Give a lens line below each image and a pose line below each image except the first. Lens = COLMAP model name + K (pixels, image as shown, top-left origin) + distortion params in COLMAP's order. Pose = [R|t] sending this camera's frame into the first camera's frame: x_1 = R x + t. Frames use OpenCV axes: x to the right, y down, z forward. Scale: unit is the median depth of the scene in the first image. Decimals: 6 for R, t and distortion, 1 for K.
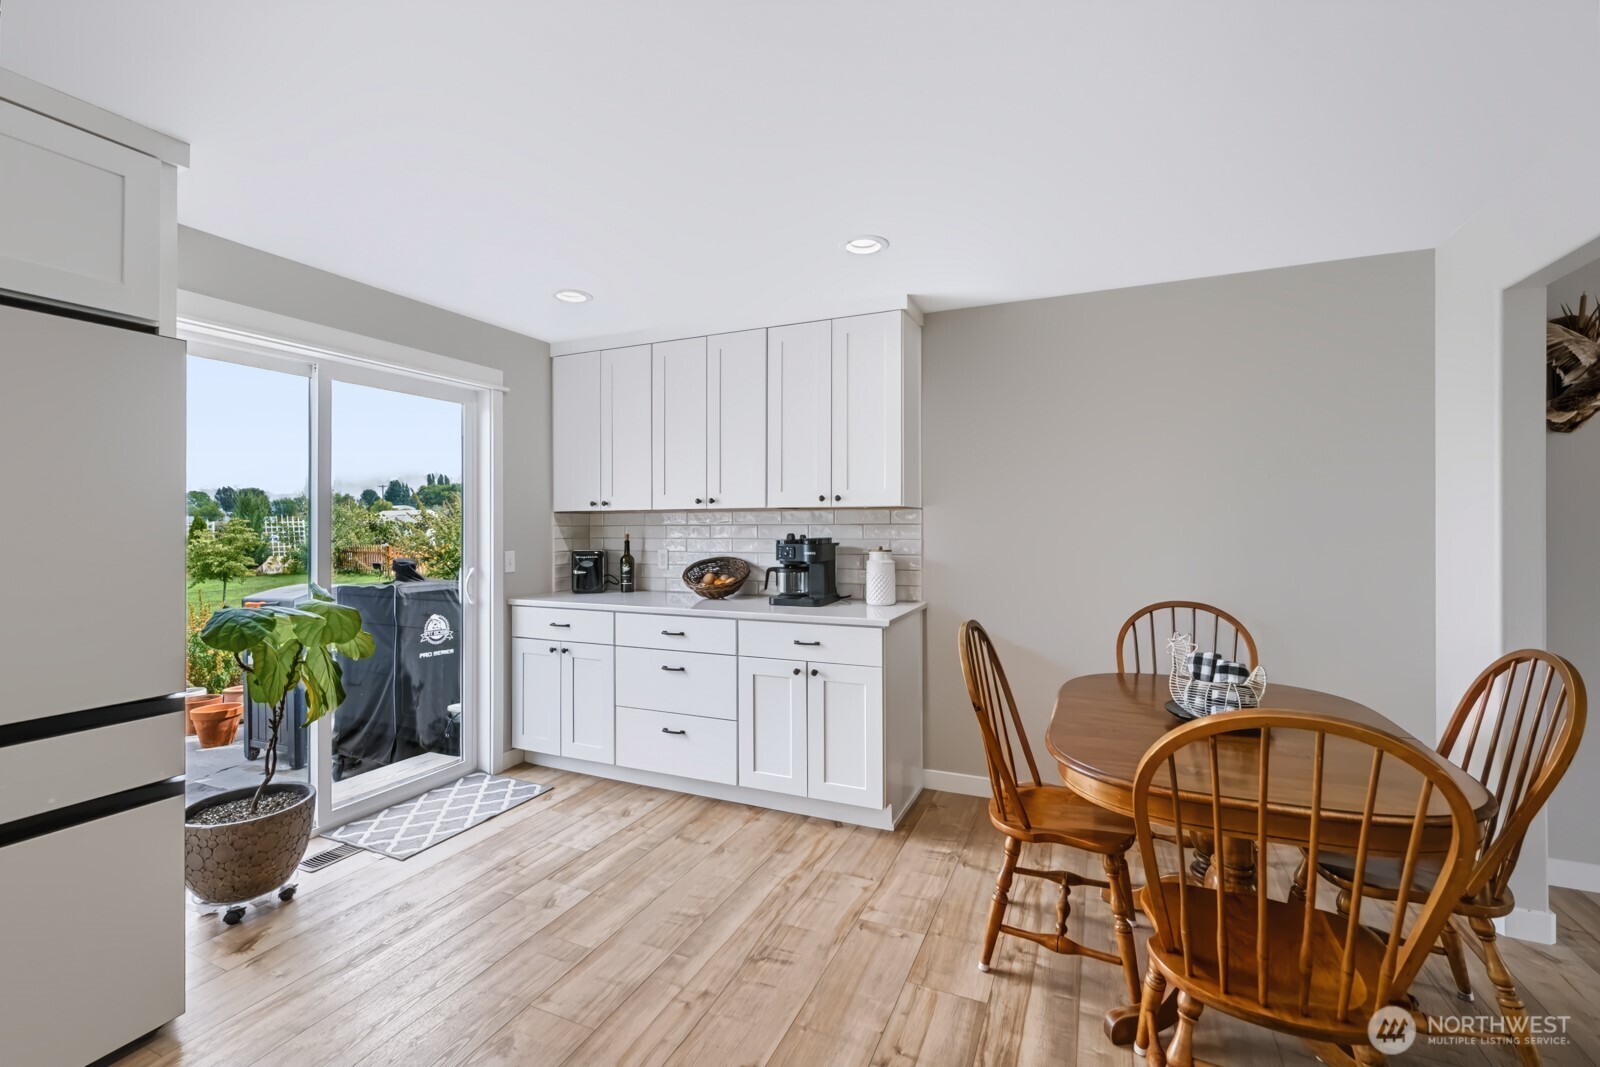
lens RADIAL K [[692.1, 0, 789.8], [0, 692.1, 523.4], [0, 0, 1]] dist [-0.000160, -0.001094]
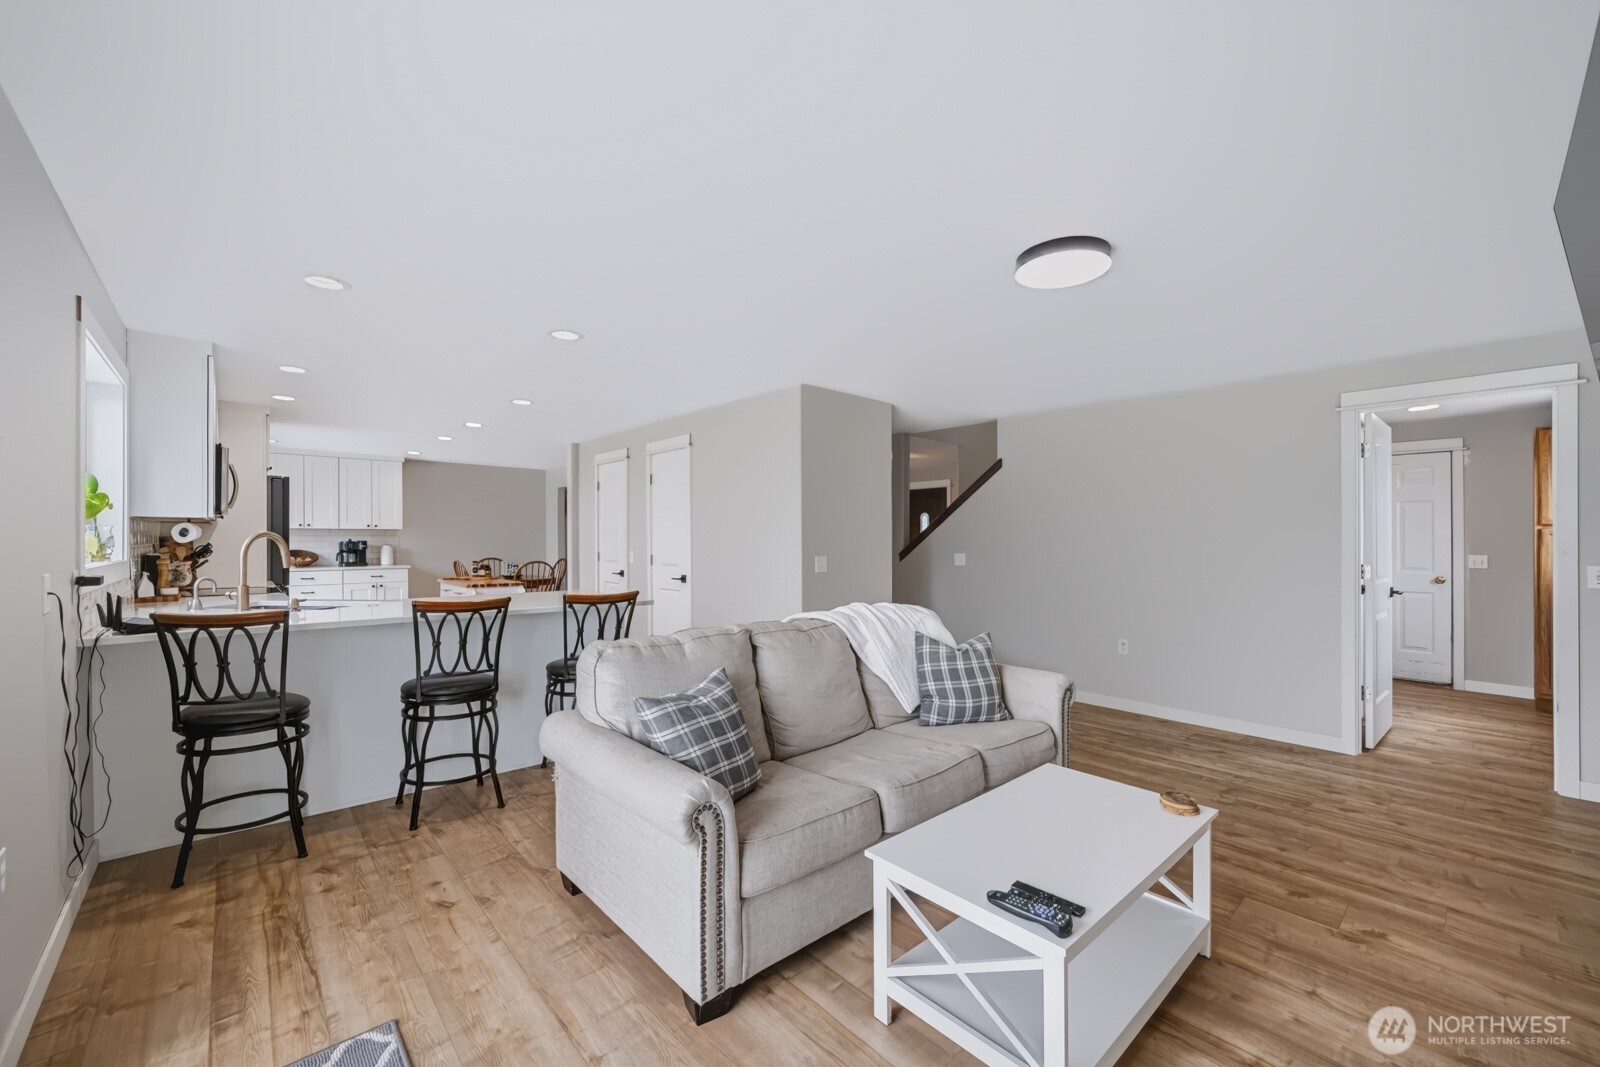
lens RADIAL K [[625.4, 0, 797.2], [0, 625.4, 538.2], [0, 0, 1]] dist [-0.005719, -0.000179]
pose [[0.405174, 0.001936, 0.914238, -1.638135], [-0.004225, 0.999991, -0.000245, 0.006313], [-0.914230, -0.003763, 0.405179, -1.656909]]
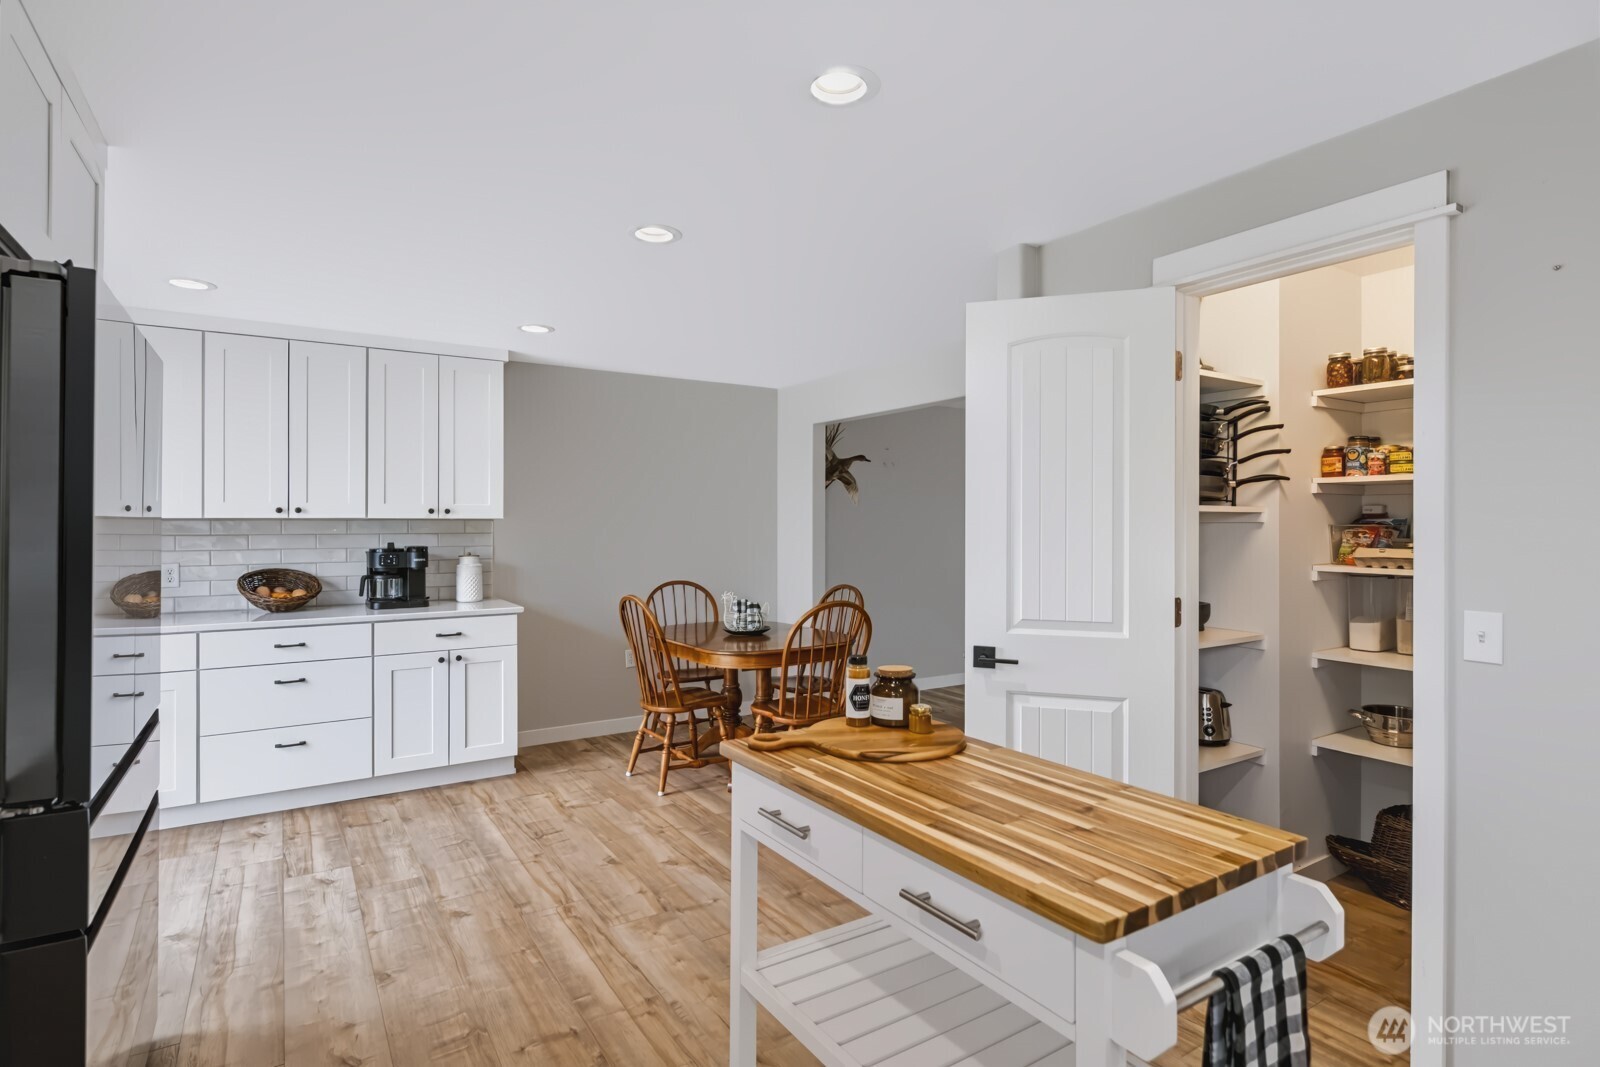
lens RADIAL K [[819.9, 0, 805.1], [0, 819.9, 519.2], [0, 0, 1]] dist [-0.002440, -0.000480]
pose [[0.552758, 0.007986, 0.833304, -0.801661], [-0.000678, 0.999958, -0.009134, -0.012135], [-0.833342, 0.004484, 0.552740, -0.279715]]
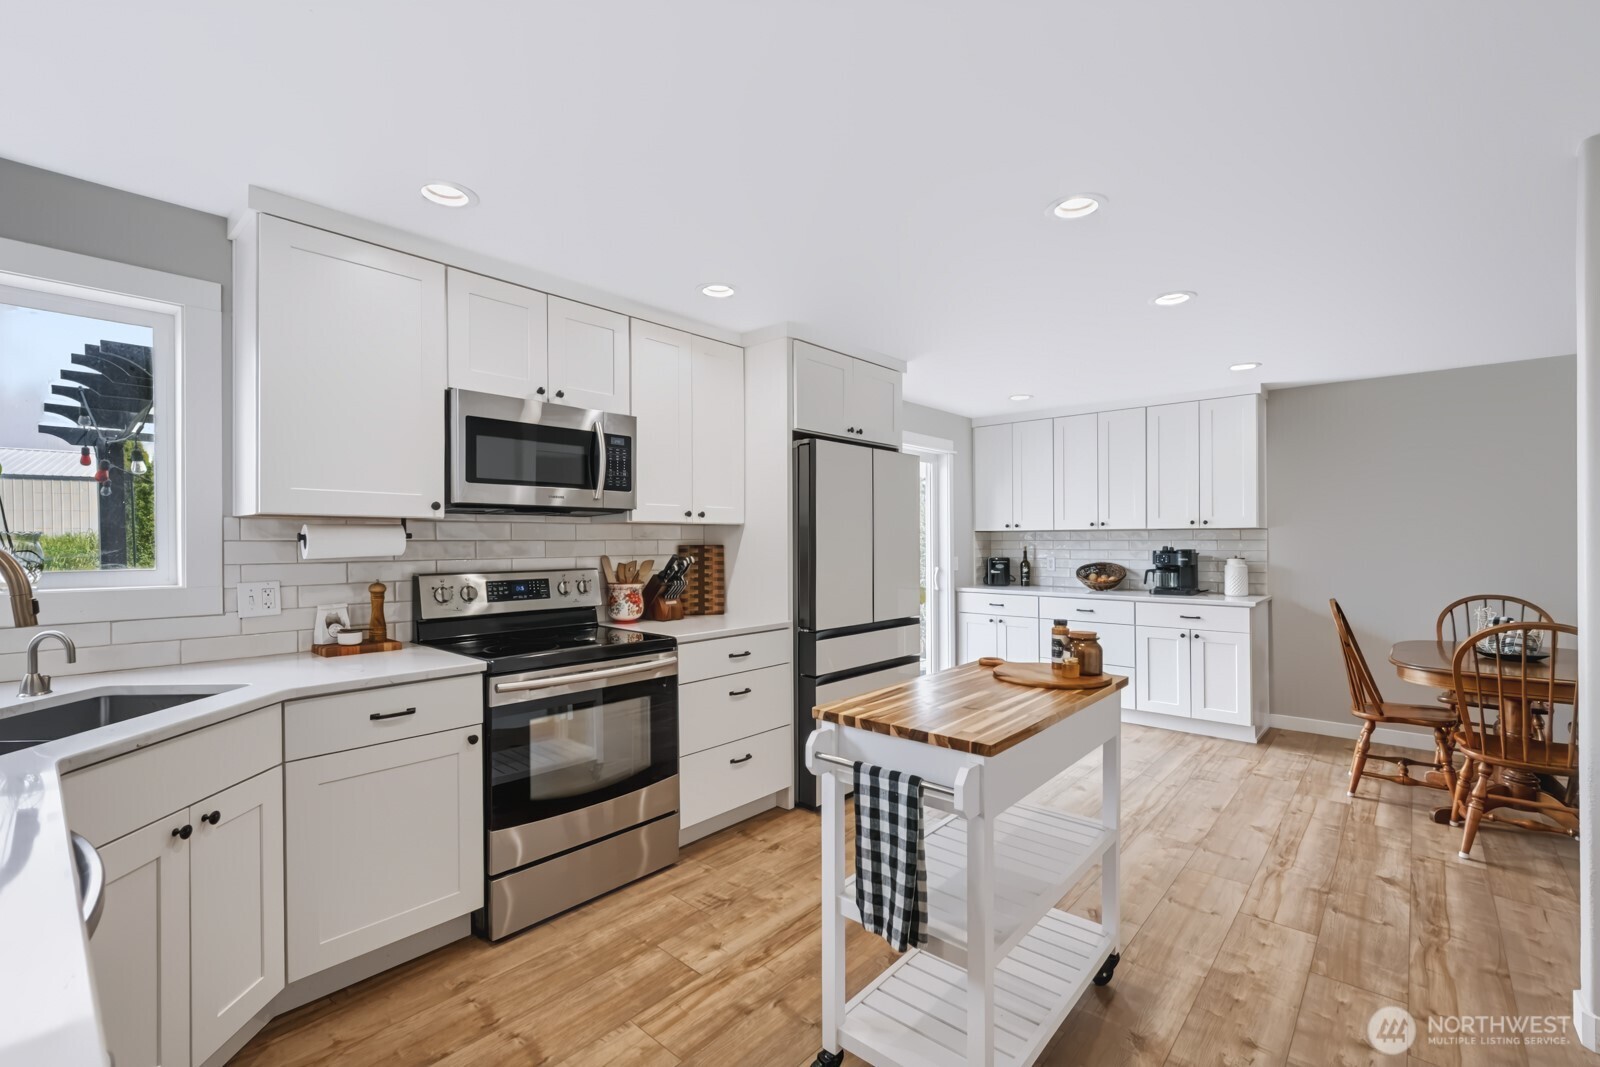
lens RADIAL K [[692.1, 0, 802.1], [0, 692.1, 532.4], [0, 0, 1]] dist [-0.000160, -0.001094]
pose [[0.955259, 0.000016, -0.295769, -0.341701], [-0.003036, 0.999948, -0.009752, 0.002080], [0.295754, 0.010214, 0.955210, -0.720079]]
